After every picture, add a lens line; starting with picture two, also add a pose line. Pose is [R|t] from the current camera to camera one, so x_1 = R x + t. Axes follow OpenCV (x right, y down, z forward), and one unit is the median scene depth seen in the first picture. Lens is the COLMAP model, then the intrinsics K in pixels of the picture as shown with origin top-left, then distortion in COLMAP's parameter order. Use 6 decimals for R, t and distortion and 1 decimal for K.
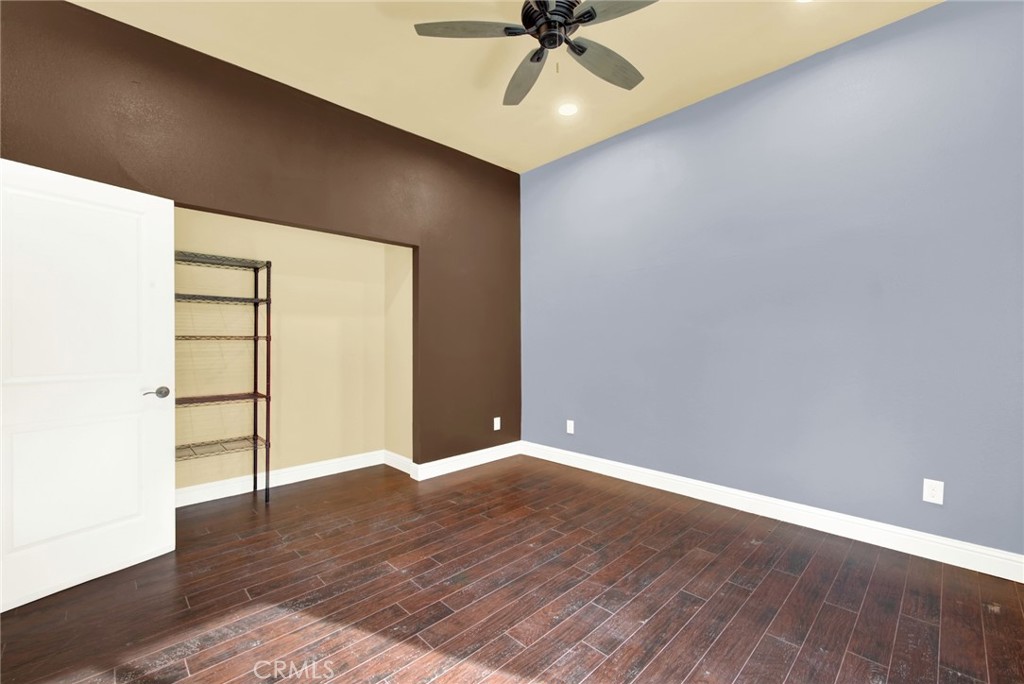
lens RADIAL K [[423.9, 0, 520.5], [0, 423.9, 348.9], [0, 0, 1]] dist [0.016198, -0.000350]
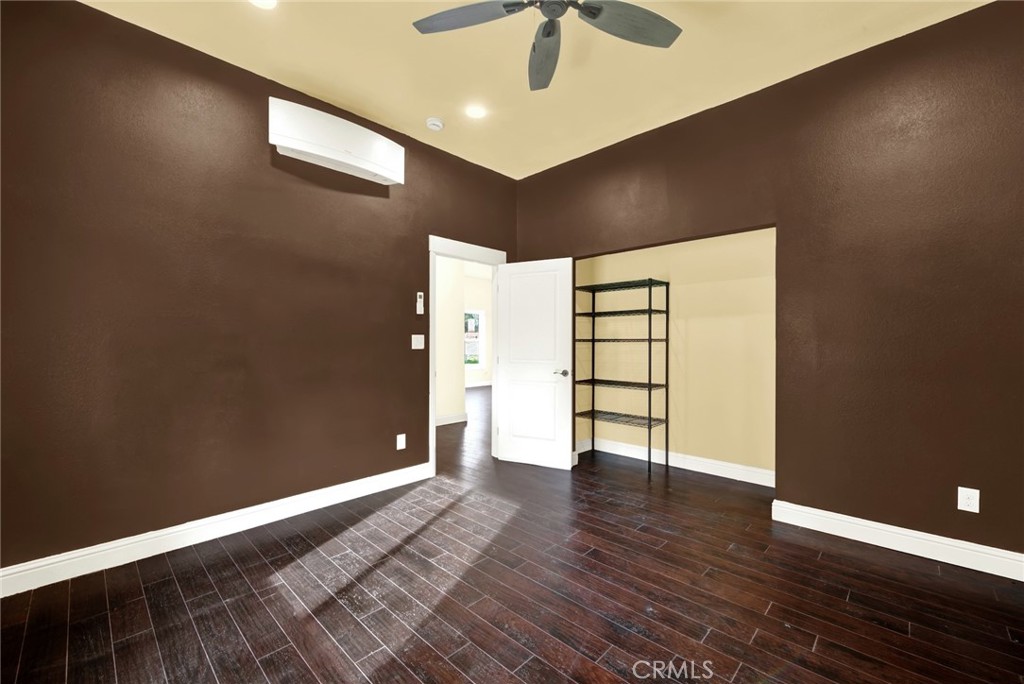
lens RADIAL K [[423.9, 0, 521.9], [0, 423.9, 336.9], [0, 0, 1]] dist [0.016198, -0.000350]
pose [[0.031801, -0.012794, -0.999412, 0.780731], [-0.012617, 0.999833, -0.013201, -0.017072], [0.999415, 0.013030, 0.031634, 0.723306]]
